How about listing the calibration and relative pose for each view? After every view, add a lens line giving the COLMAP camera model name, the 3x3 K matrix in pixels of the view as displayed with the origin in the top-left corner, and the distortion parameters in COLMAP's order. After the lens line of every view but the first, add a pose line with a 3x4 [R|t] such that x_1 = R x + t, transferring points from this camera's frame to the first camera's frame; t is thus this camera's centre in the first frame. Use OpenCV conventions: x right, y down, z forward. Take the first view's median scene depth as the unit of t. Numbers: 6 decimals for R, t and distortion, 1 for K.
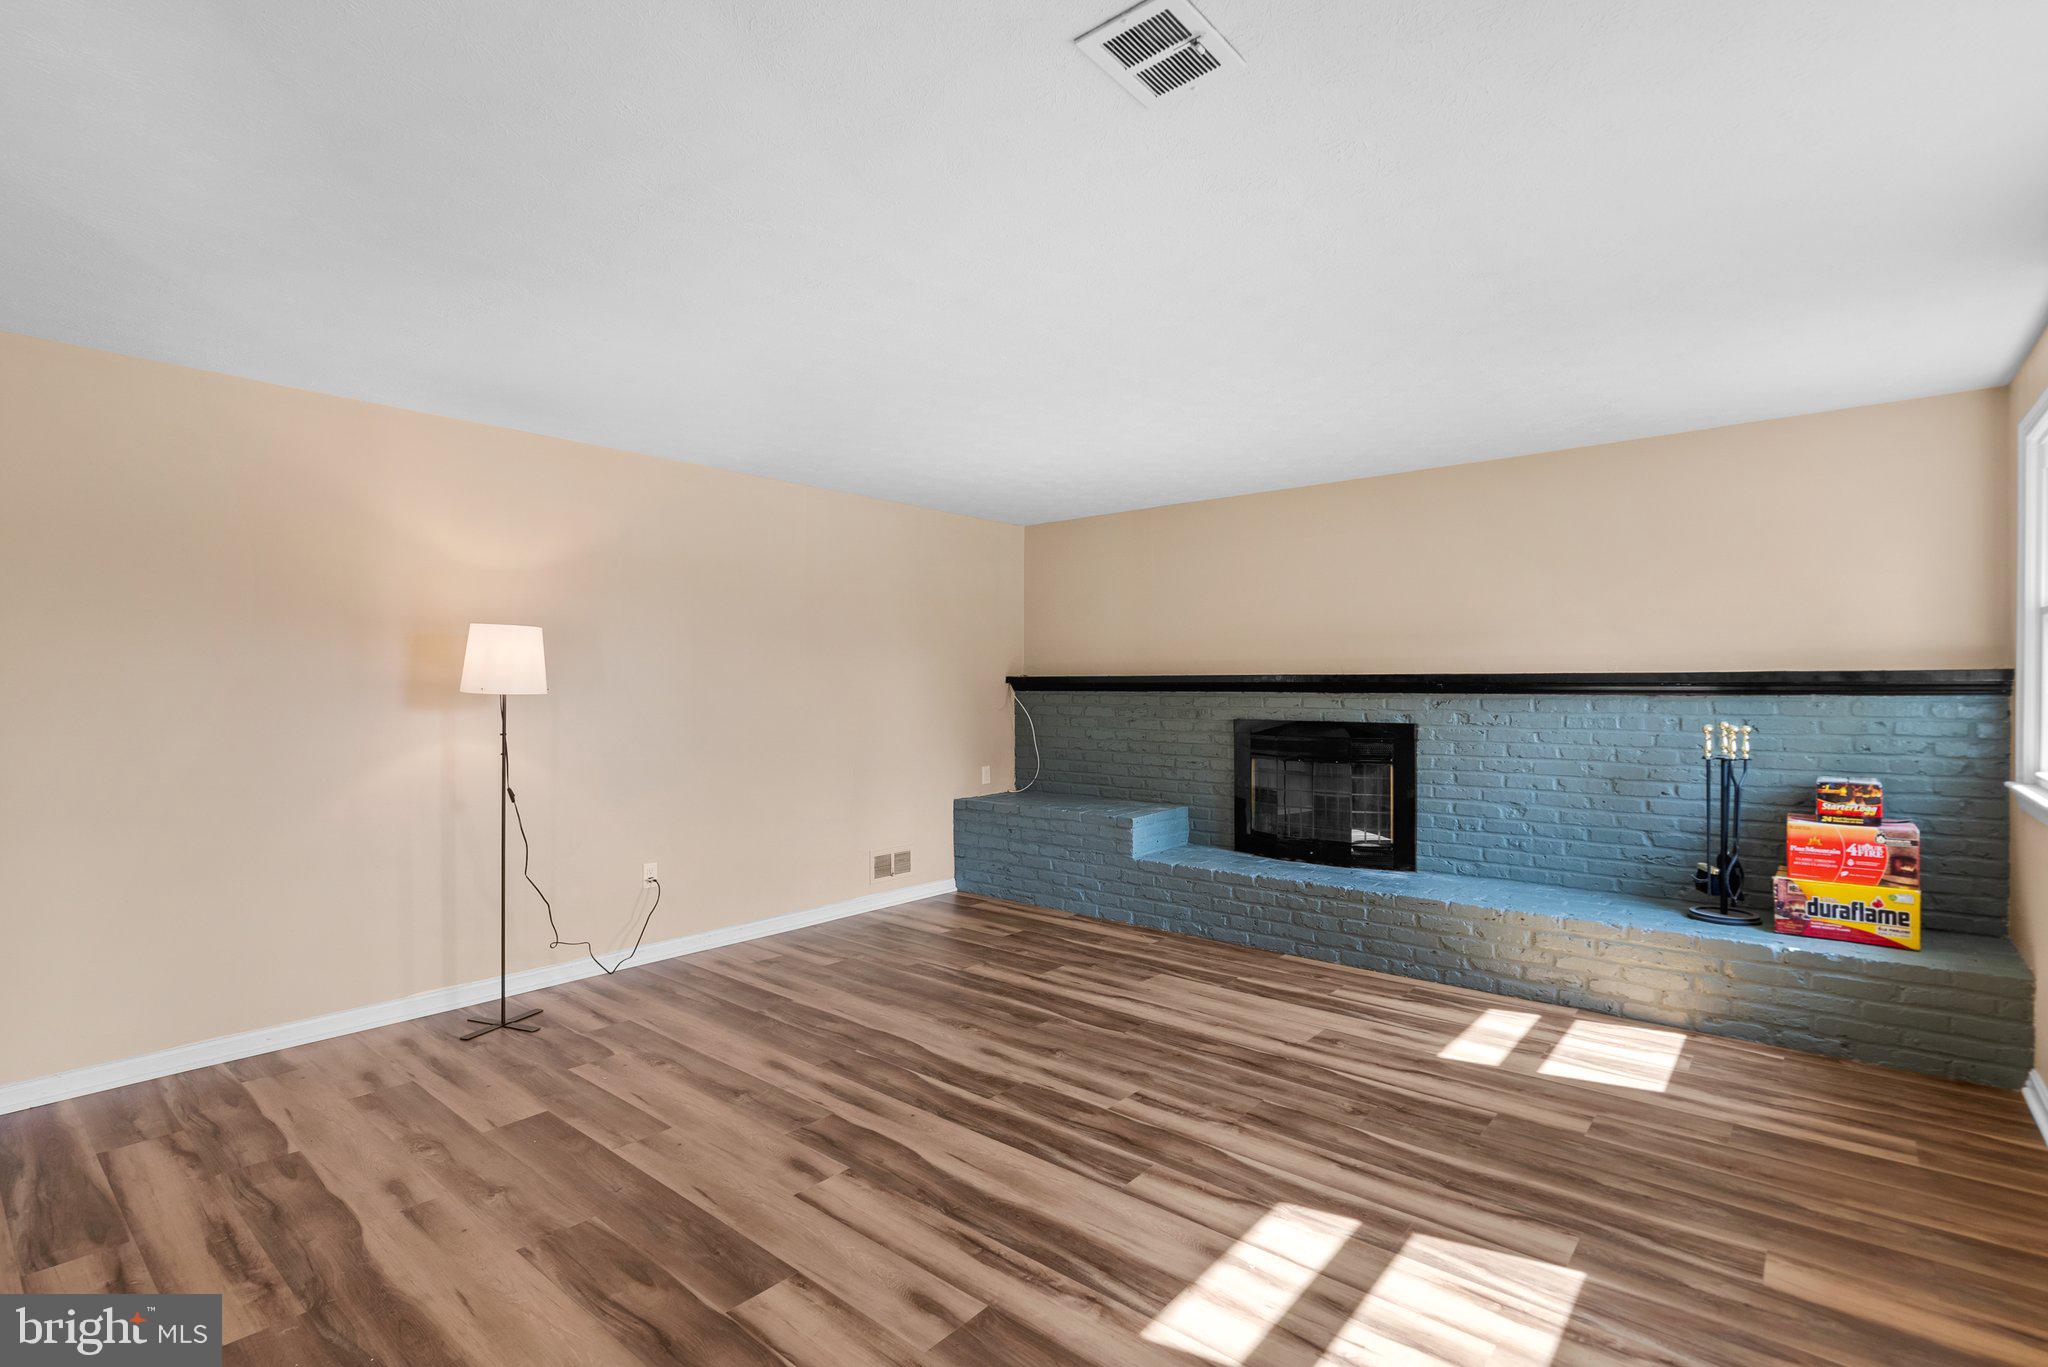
lens RADIAL K [[956.8, 0, 967.9], [0, 956.8, 685.7], [0, 0, 1]] dist [-0.004370, 0.002742]
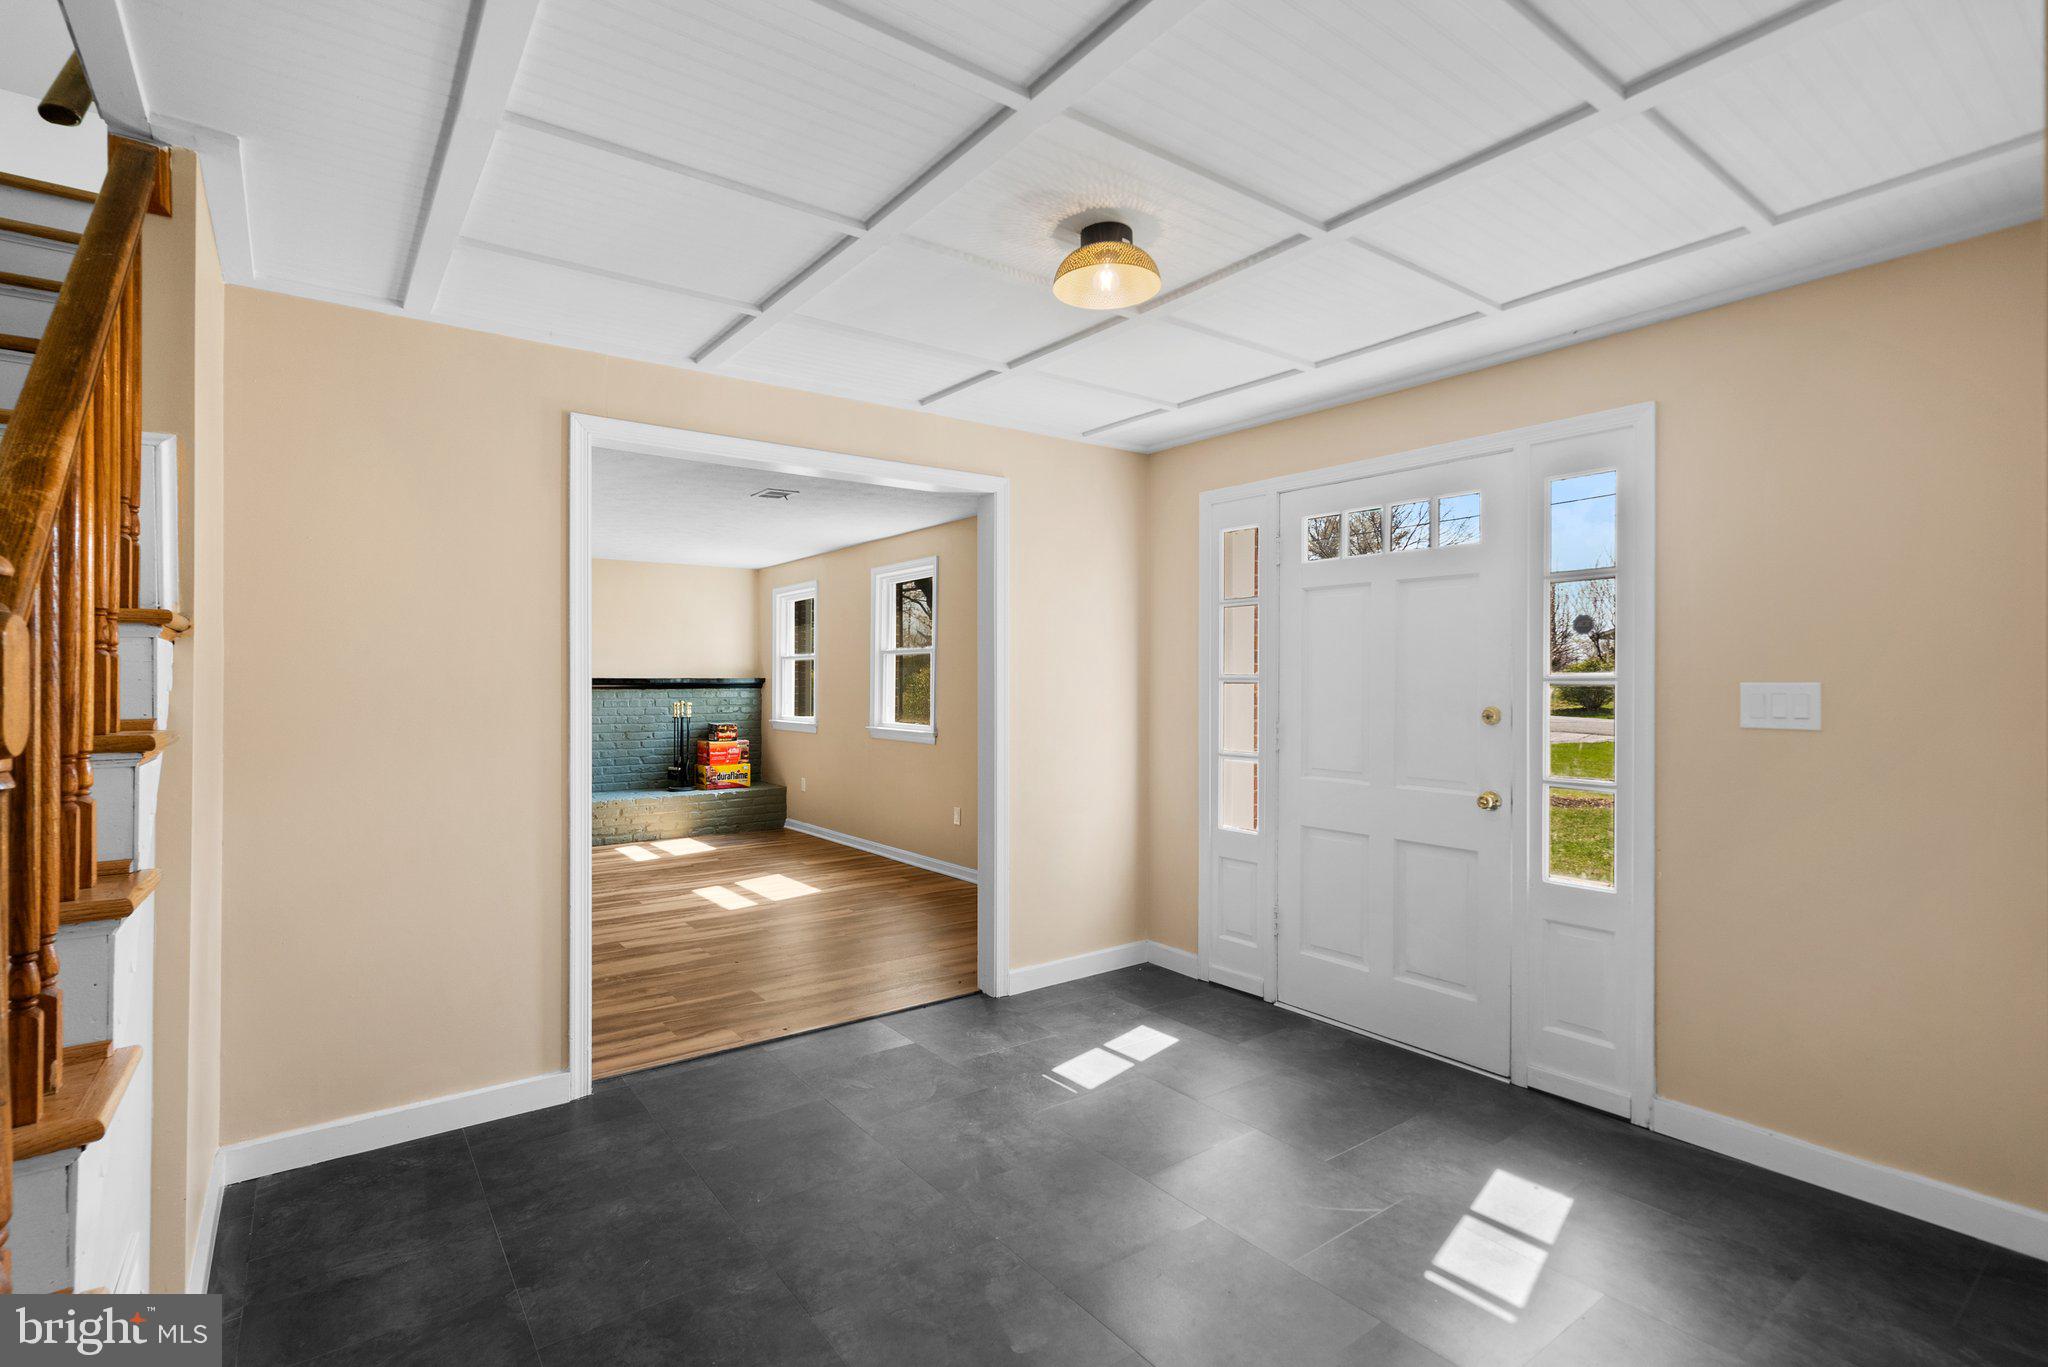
lens RADIAL K [[956.8, 0, 1019.3], [0, 956.8, 684.8], [0, 0, 1]] dist [-0.004370, 0.002742]
pose [[0.211056, 0.002315, 0.977471, -1.298738], [-0.001145, 0.999997, -0.002121, 0.005106], [-0.977473, -0.000671, 0.211058, -0.245185]]
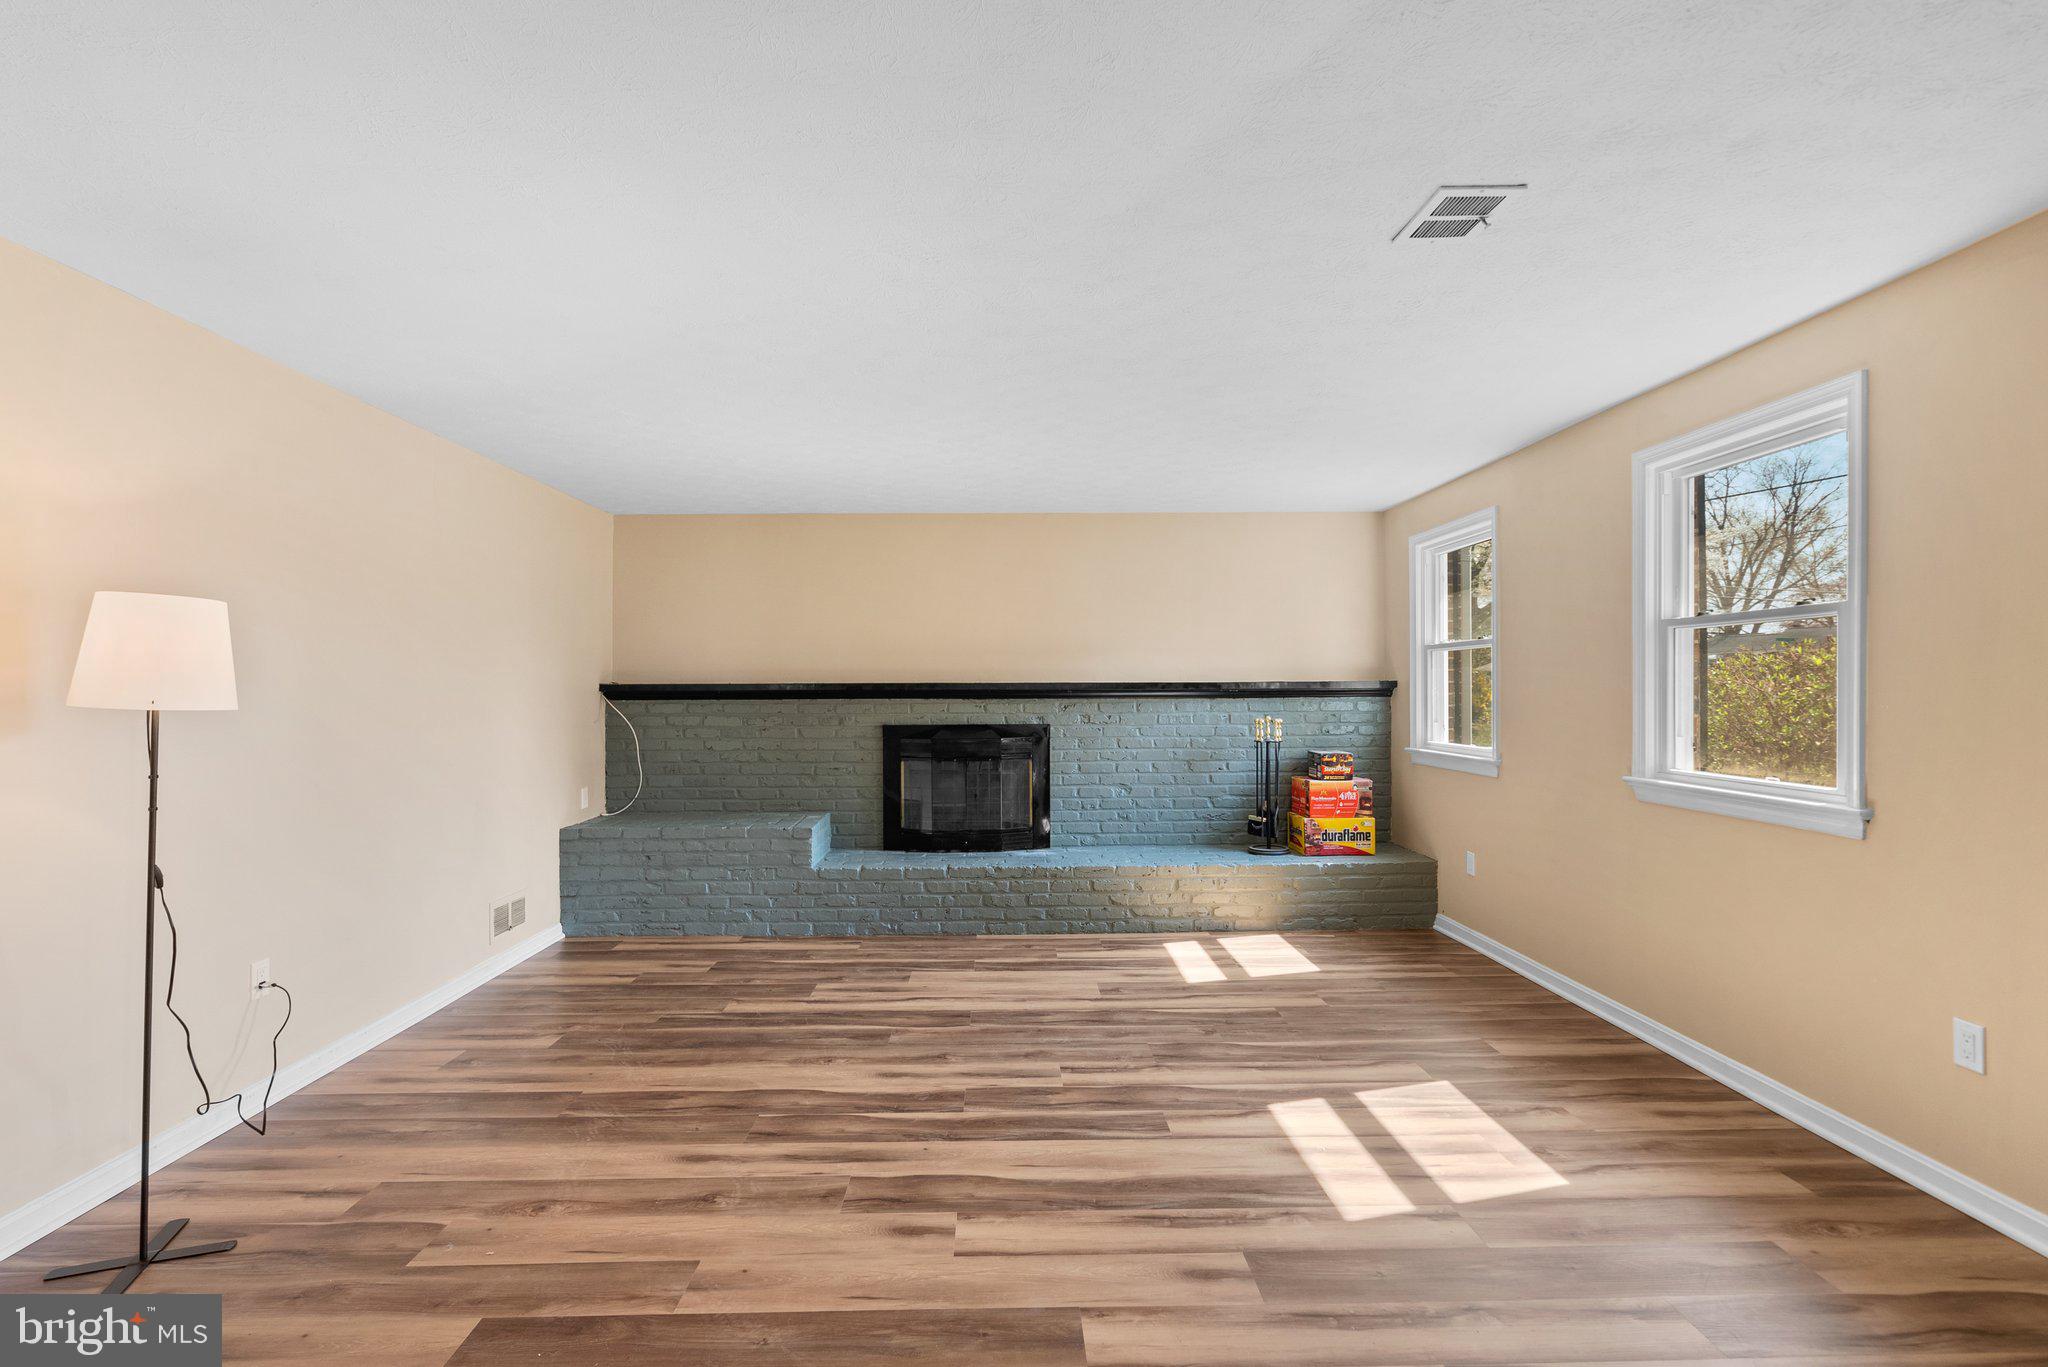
lens RADIAL K [[956.8, 0, 1011.5], [0, 956.8, 685.3], [0, 0, 1]] dist [-0.004370, 0.002742]
pose [[0.740897, 0.002352, 0.671615, -0.512572], [0.003848, 0.999963, -0.007746, 0.000516], [-0.671608, 0.008323, 0.740860, 0.198043]]
